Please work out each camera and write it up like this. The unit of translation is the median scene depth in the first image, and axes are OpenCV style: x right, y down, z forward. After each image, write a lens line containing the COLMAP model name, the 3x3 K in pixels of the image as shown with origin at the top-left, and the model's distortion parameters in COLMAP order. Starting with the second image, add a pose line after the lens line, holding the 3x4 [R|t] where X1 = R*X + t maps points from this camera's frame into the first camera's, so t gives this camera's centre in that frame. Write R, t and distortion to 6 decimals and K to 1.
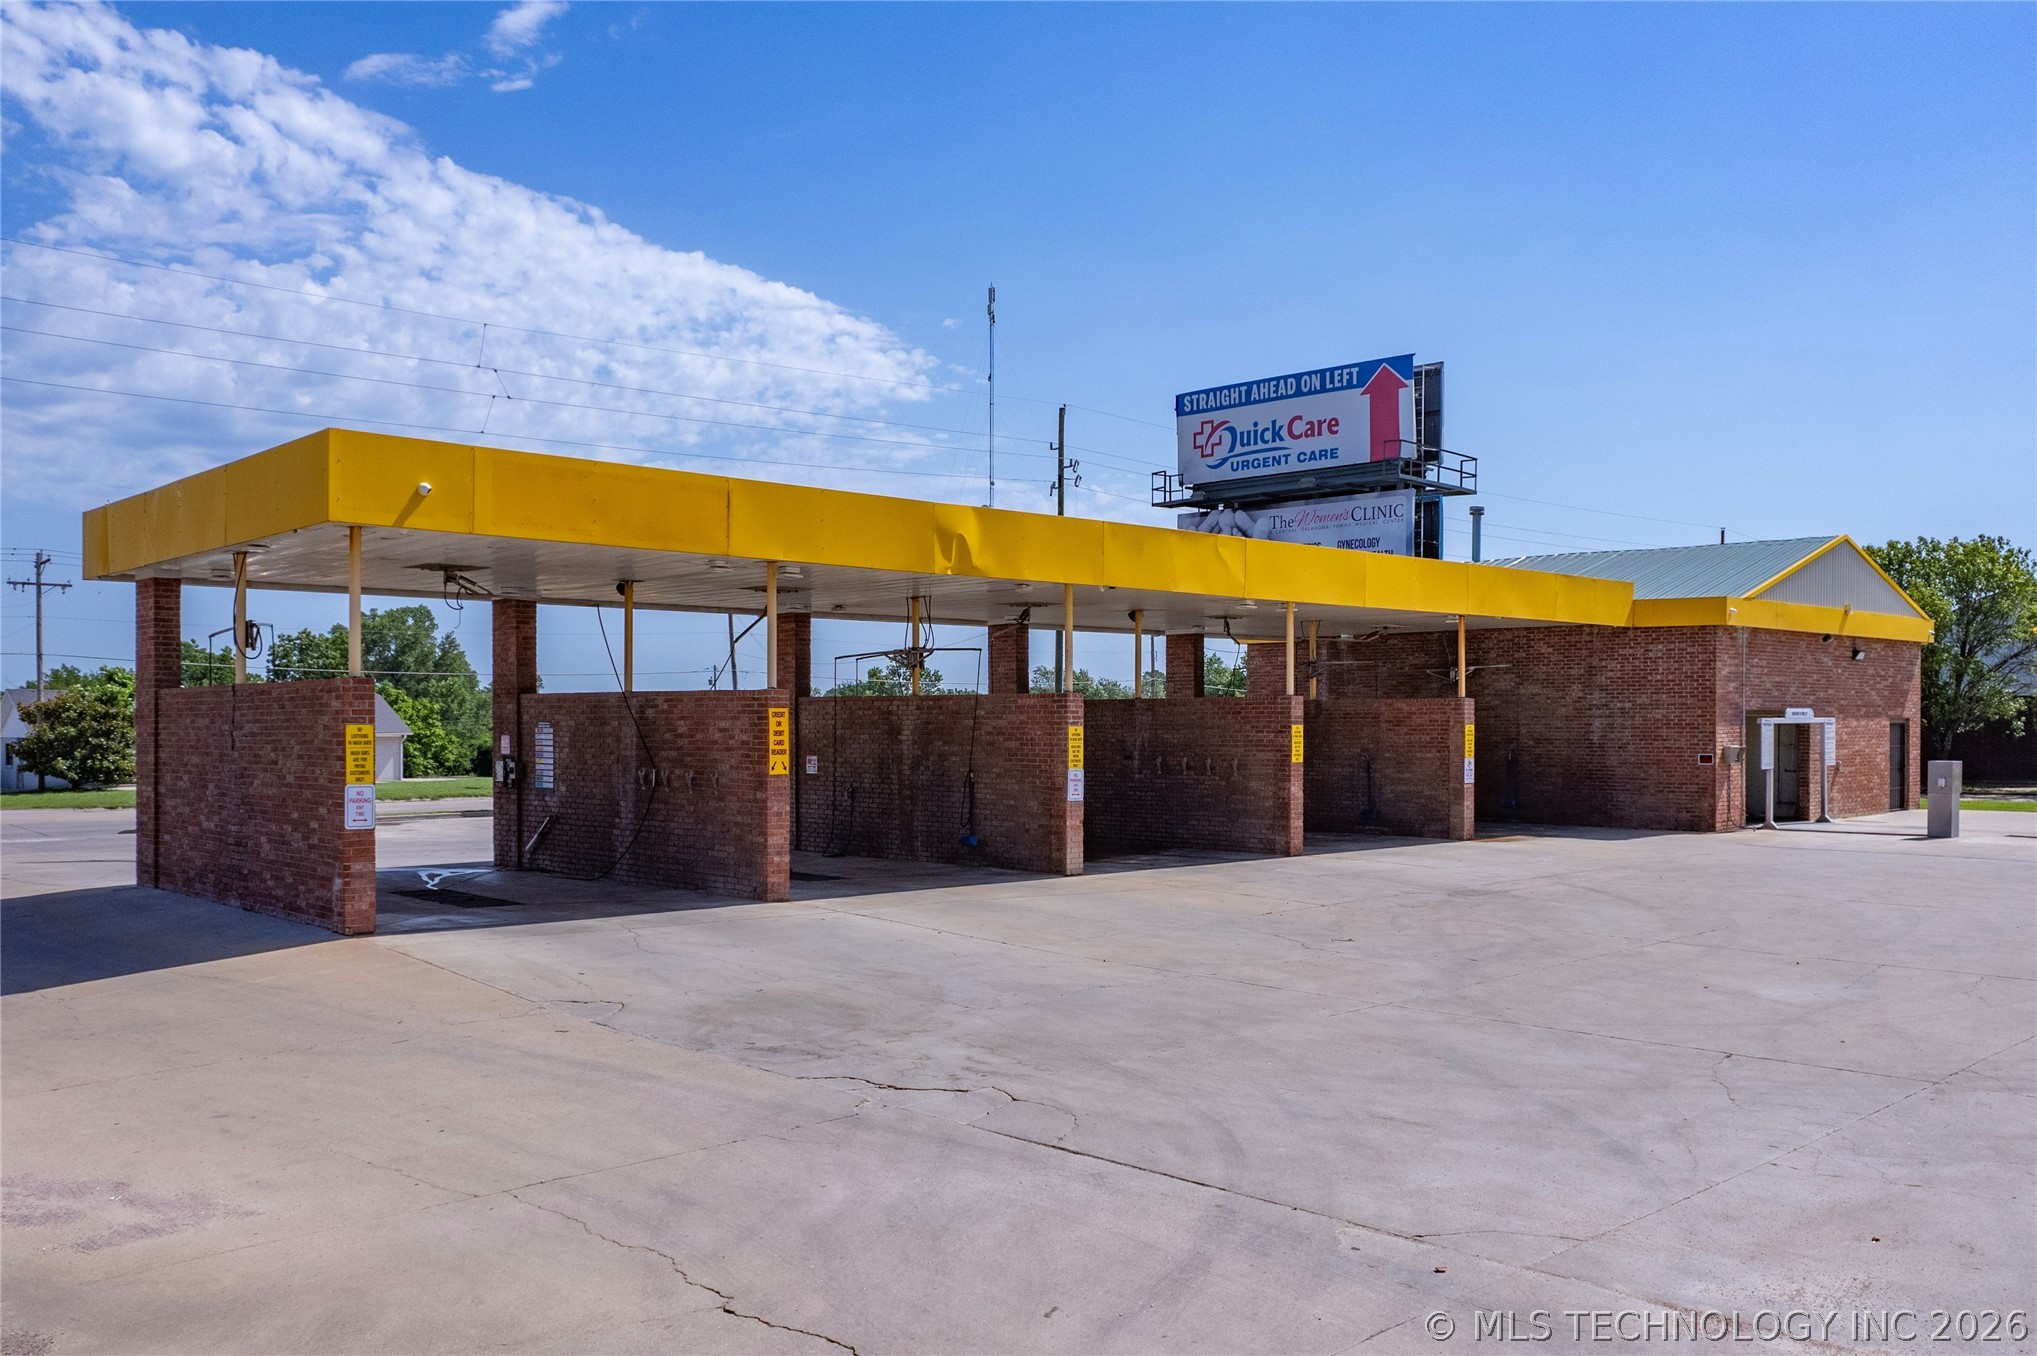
lens RADIAL K [[1697.6, 0, 1018.5], [0, 1697.6, 678.0], [0, 0, 1]] dist [-0.007156, -0.005308]
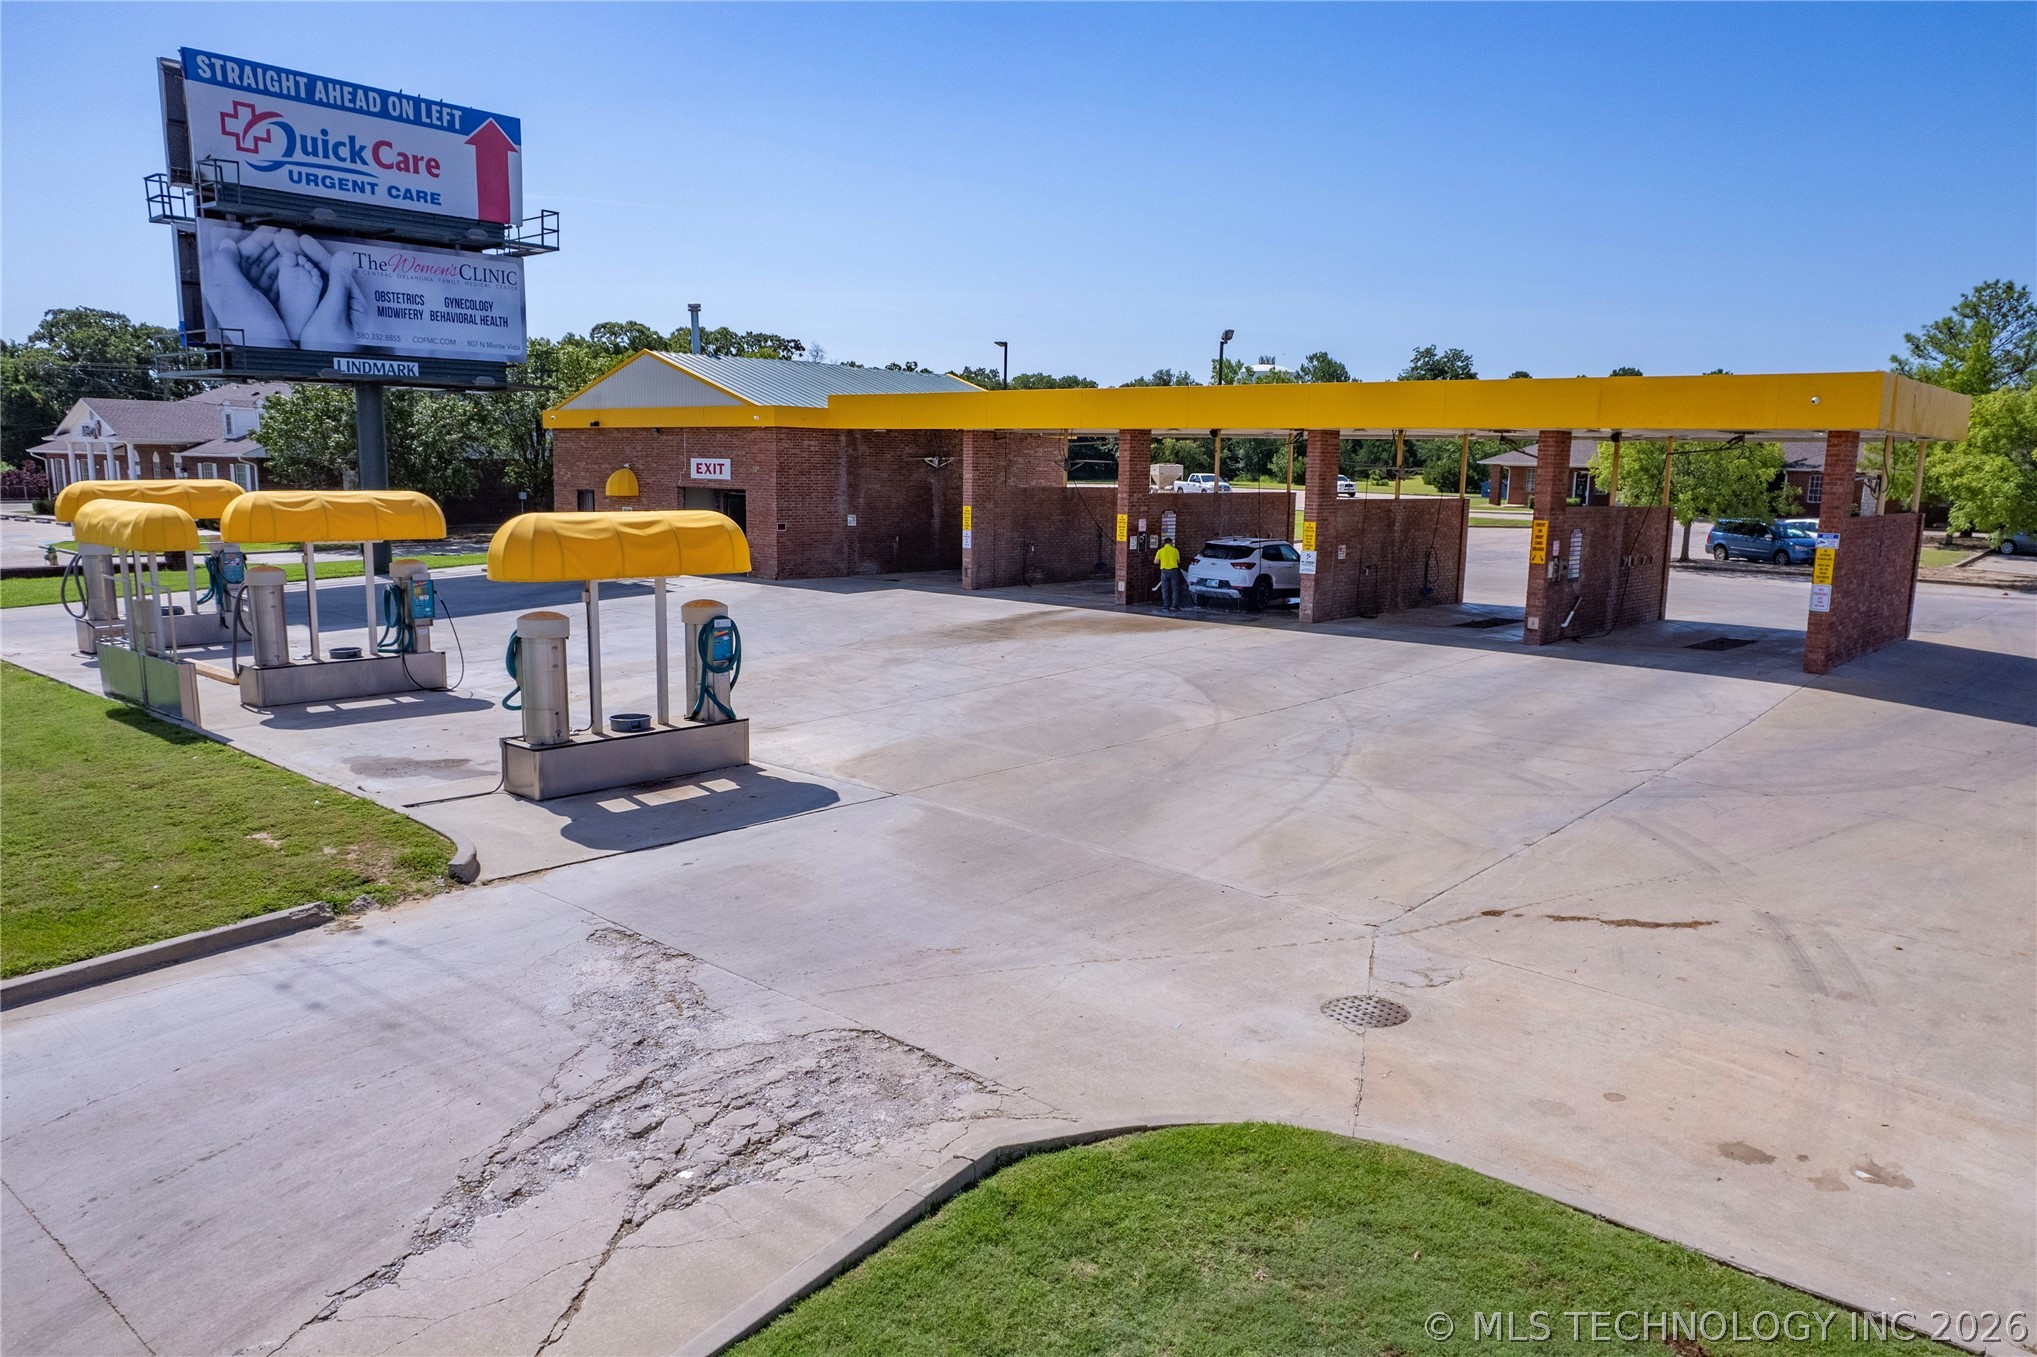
lens RADIAL K [[1440.2, 0, 1063.2], [0, 1440.2, 746.3], [0, 0, 1]] dist [-0.055533, 0.036653]
pose [[-0.119530, -0.192991, 0.973893, -0.966319], [-0.043992, 0.980991, 0.188999, -0.001033], [-0.991855, -0.020253, -0.125748, 1.088769]]
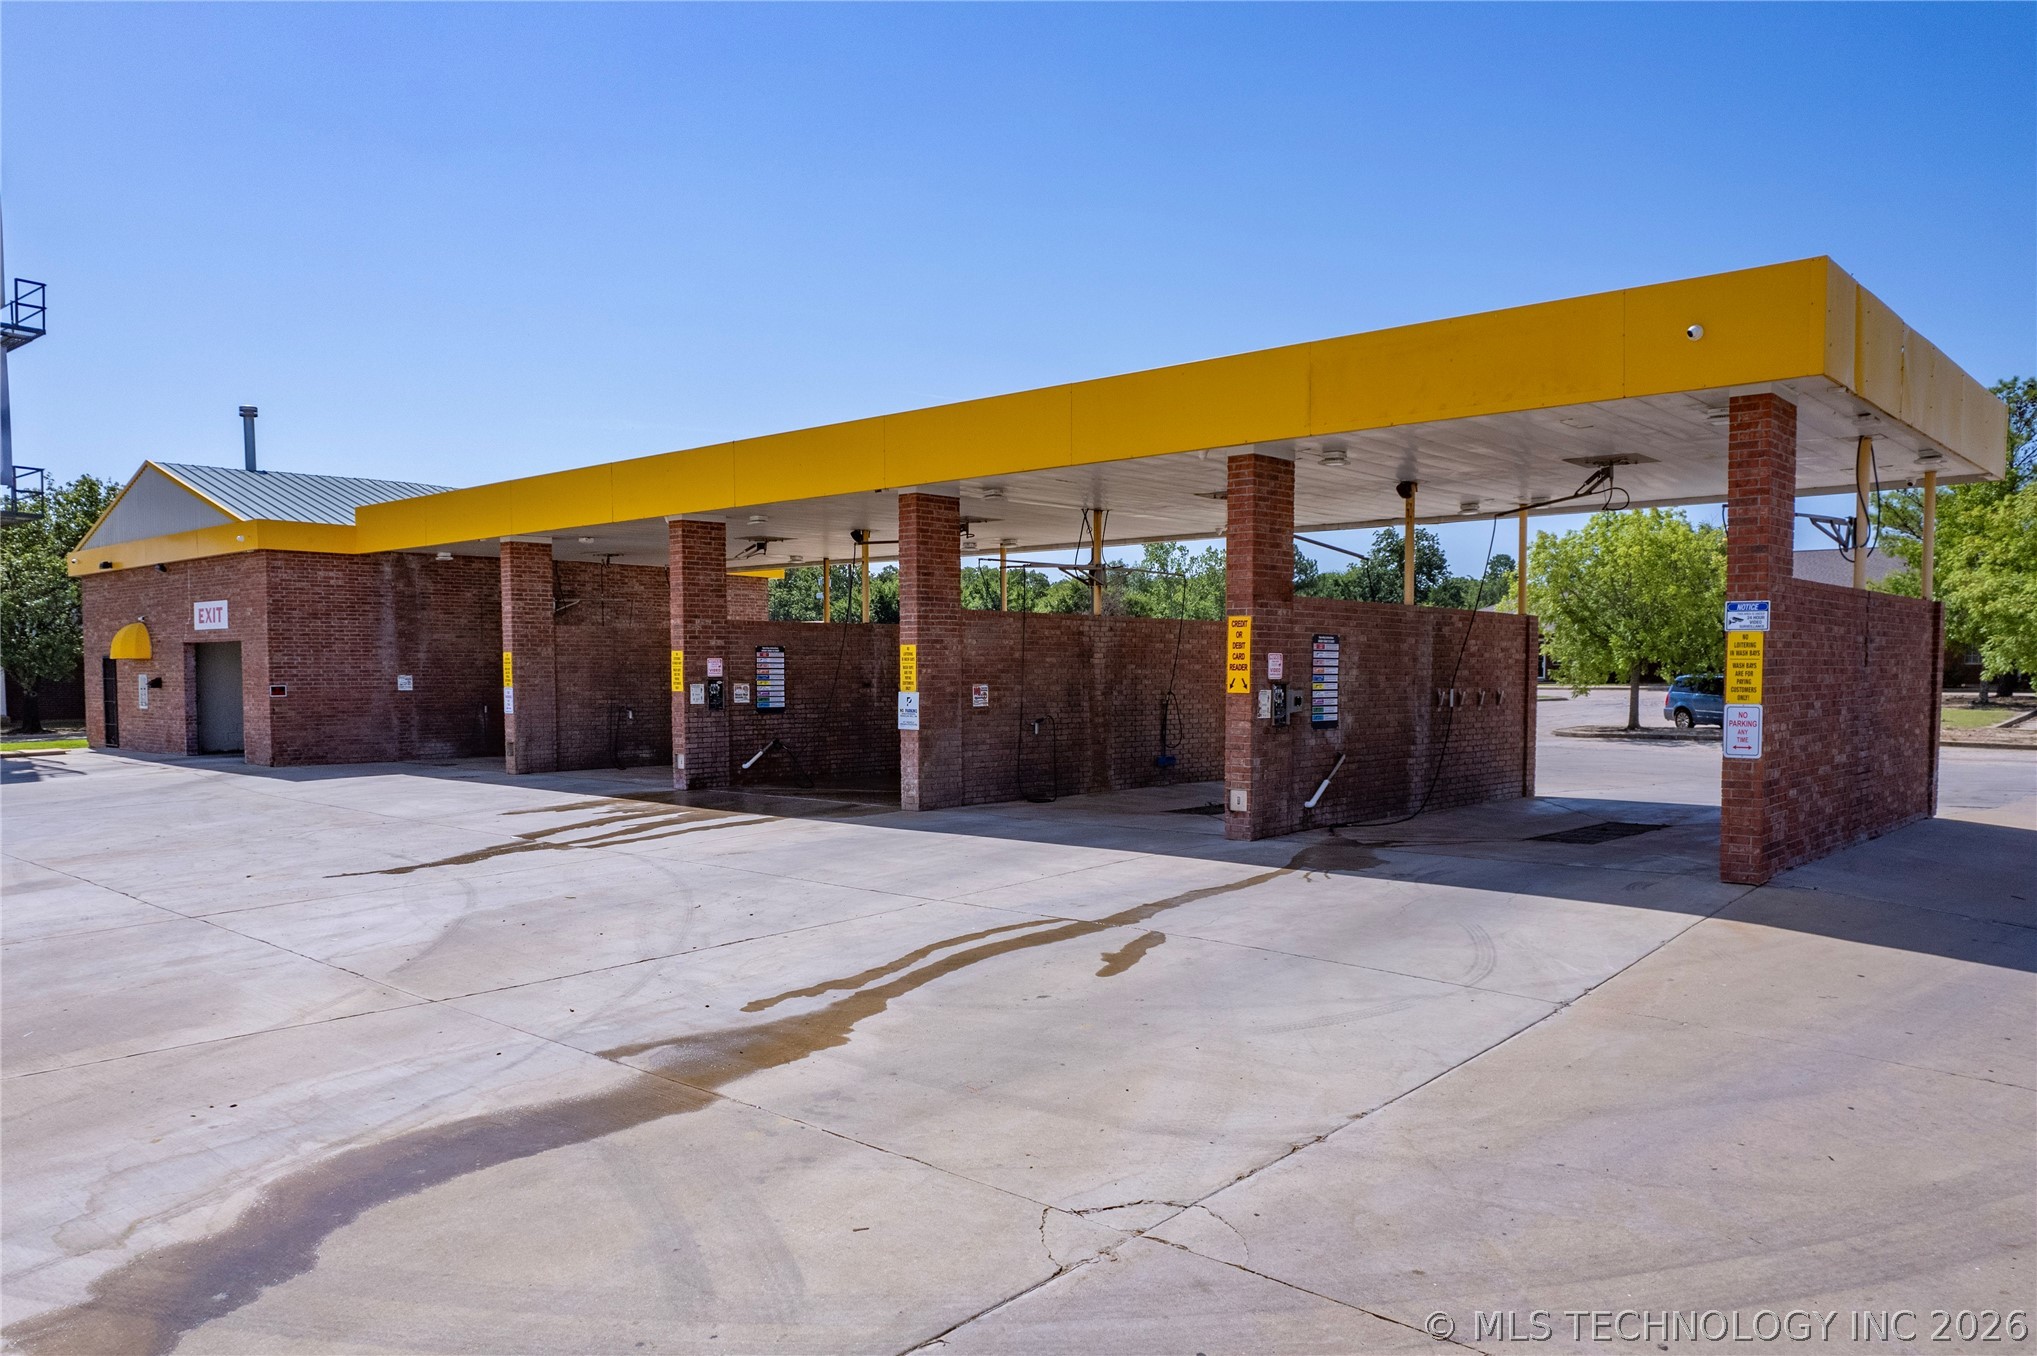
lens RADIAL K [[1486.3, 0, 1020.1], [0, 1486.3, 764.8], [0, 0, 1]] dist [-0.035222, -0.000895]
pose [[-0.094380, -0.062285, 0.993586, -0.662409], [-0.025236, 0.997870, 0.060156, 0.033284], [-0.995216, -0.019397, -0.095750, 0.847043]]
